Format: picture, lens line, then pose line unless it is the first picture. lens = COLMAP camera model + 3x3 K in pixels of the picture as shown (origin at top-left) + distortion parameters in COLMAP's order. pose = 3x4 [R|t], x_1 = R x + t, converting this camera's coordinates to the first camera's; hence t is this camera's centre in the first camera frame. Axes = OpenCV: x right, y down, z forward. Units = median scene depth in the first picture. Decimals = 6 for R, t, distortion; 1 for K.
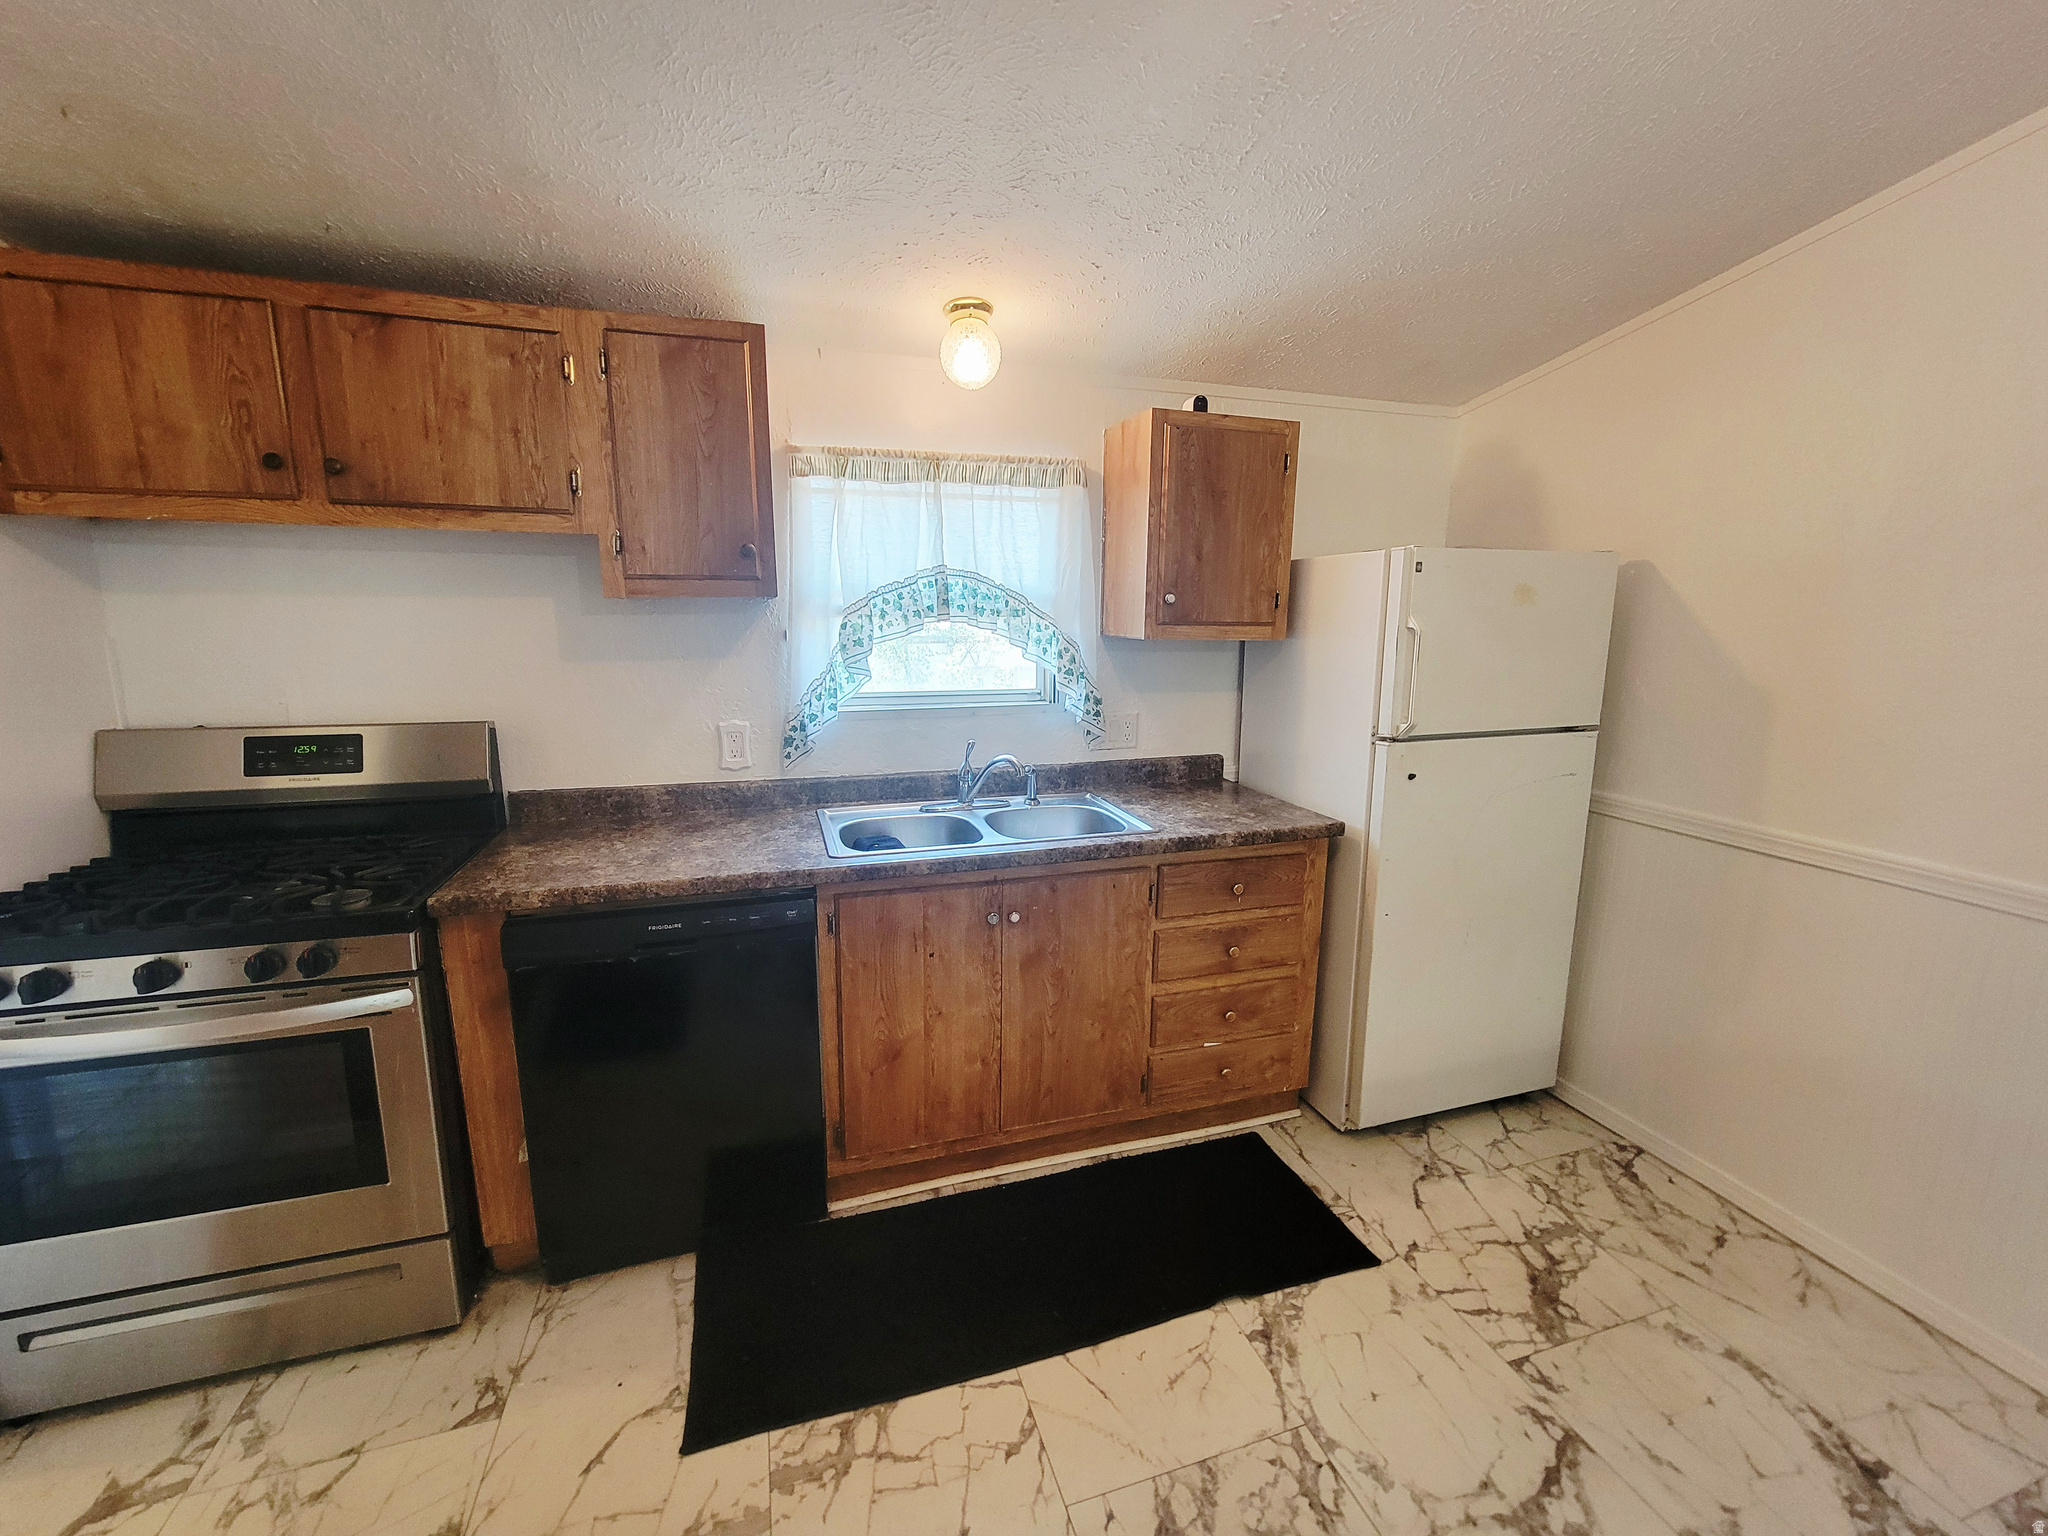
lens RADIAL K [[838.4, 0, 1020.6], [0, 838.4, 764.8], [0, 0, 1]] dist [-0.005244, 0.002239]
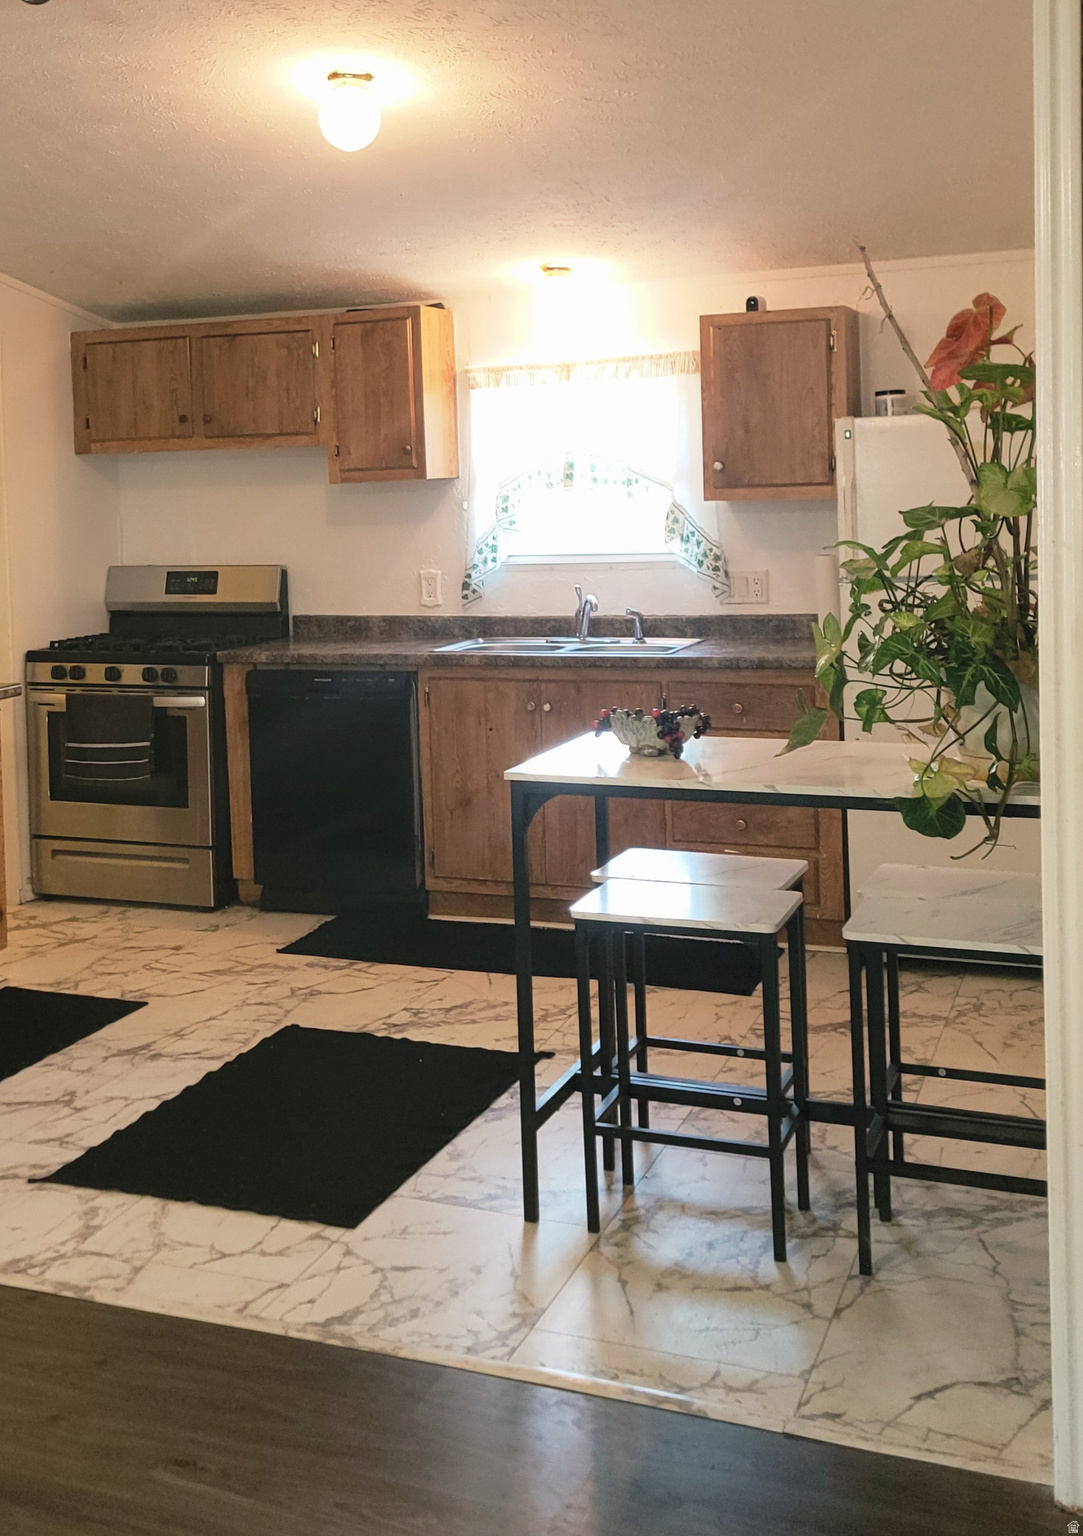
lens RADIAL K [[1776.4, 0, 344.7], [0, 1776.4, 558.0], [0, 0, 1]] dist [0.077841, 0.000000]
pose [[0.742866, -0.004964, -0.669422, 1.653378], [-0.084670, 0.991245, -0.101310, 0.259090], [0.664064, 0.131940, 0.735942, -1.338215]]
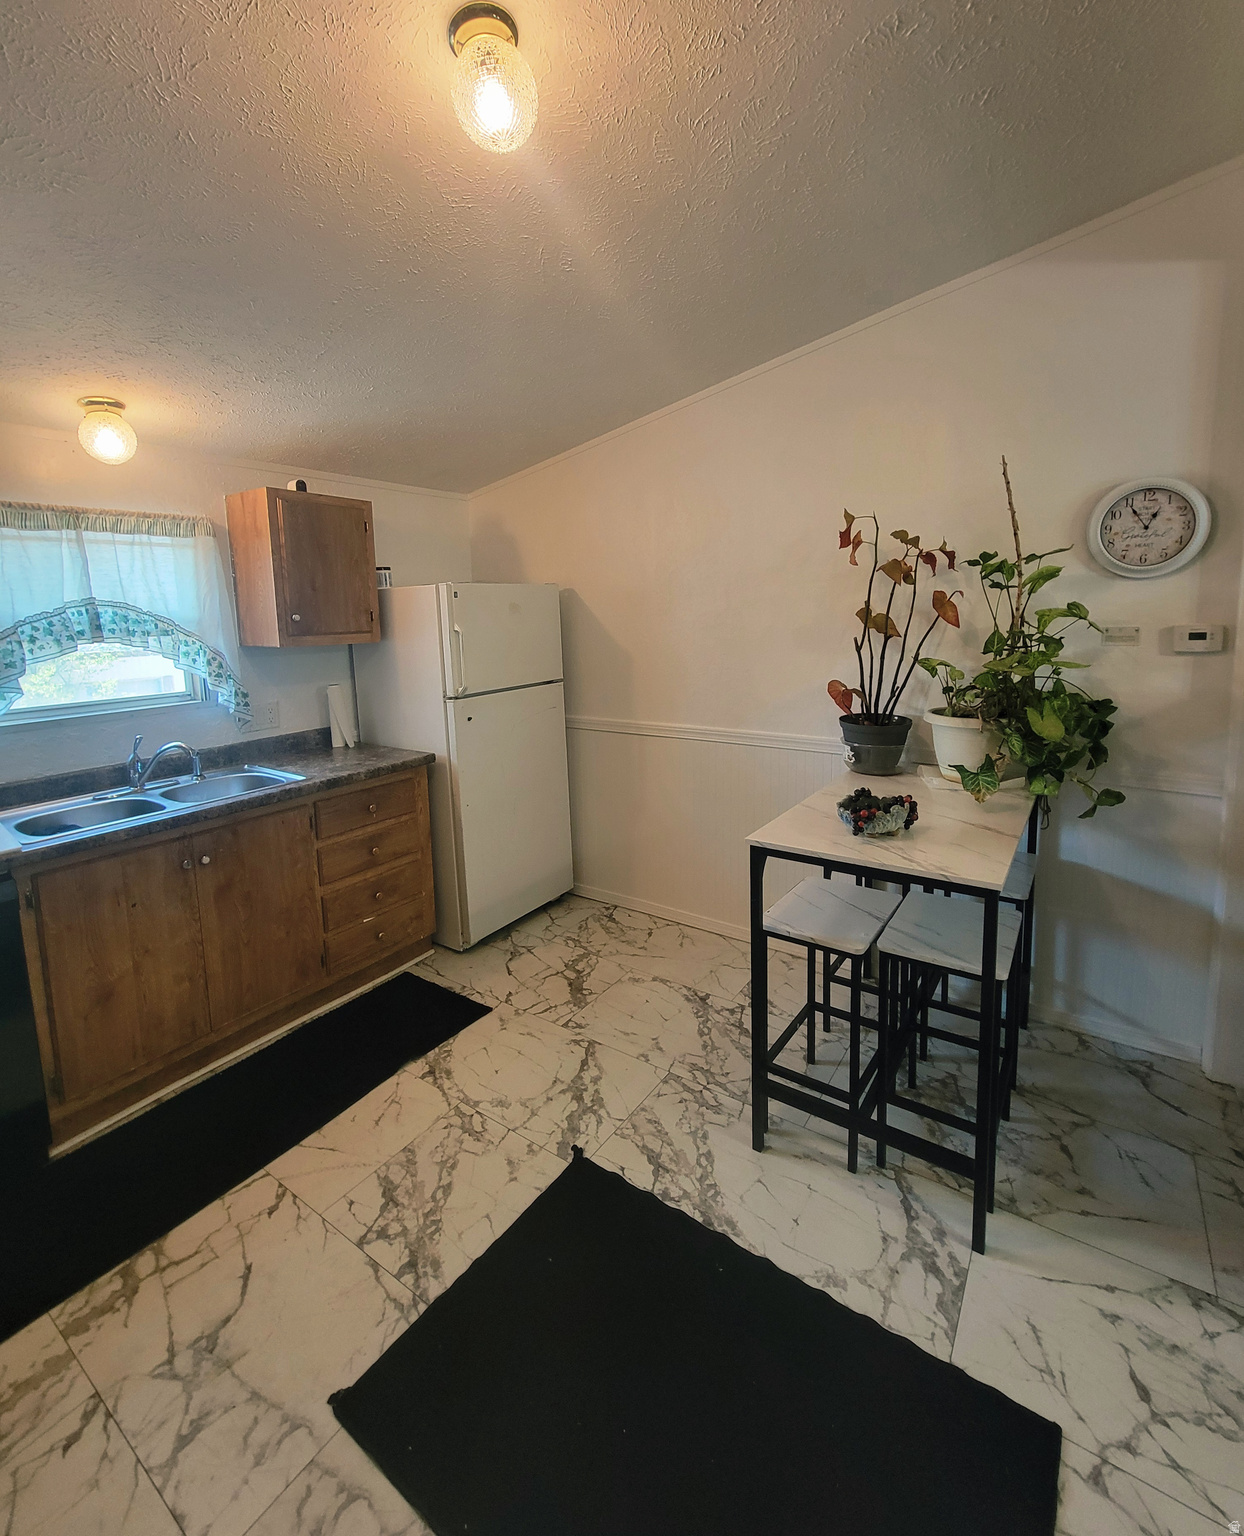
lens RADIAL K [[680.7, 0, 629.1], [0, 680.7, 694.3], [0, 0, 1]] dist [-0.009082, 0.002487]
pose [[0.786872, -0.103329, 0.608404, -0.105067], [0.144284, 0.989362, -0.018579, 0.038836], [-0.600012, 0.102402, 0.793410, -0.278605]]
